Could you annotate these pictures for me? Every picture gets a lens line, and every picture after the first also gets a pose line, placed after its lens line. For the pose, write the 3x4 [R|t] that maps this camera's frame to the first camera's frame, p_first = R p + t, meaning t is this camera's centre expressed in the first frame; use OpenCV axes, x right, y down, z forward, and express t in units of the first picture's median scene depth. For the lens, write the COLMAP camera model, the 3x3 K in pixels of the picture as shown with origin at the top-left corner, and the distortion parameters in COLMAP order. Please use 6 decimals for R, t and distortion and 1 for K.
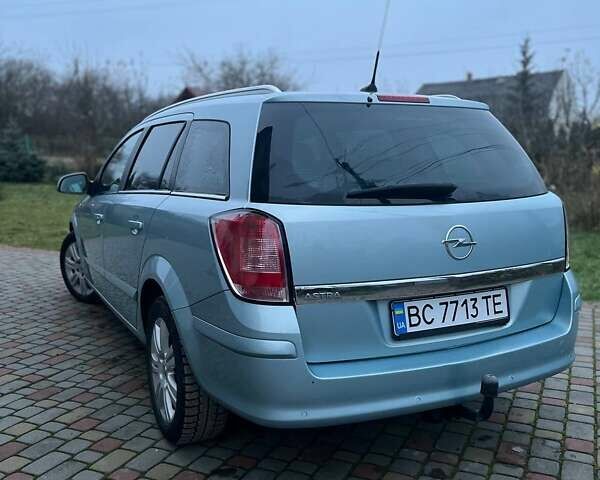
lens RADIAL K [[595.1, 0, 300.2], [0, 595.1, 223.8], [0, 0, 1]] dist [-0.004160, -0.018802]
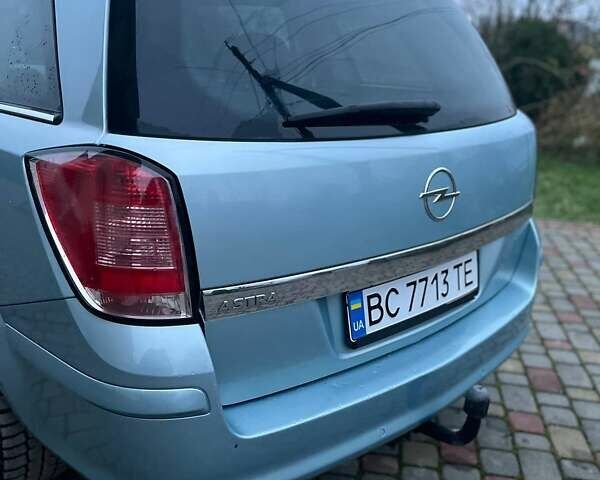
lens RADIAL K [[595.1, 0, 300.2], [0, 595.1, 223.8], [0, 0, 1]] dist [-0.004160, -0.018802]
pose [[0.959400, -0.036303, 0.279703, -0.067283], [-0.013339, 0.984733, 0.173562, -0.049128], [-0.281733, -0.170247, 0.944268, 0.413378]]
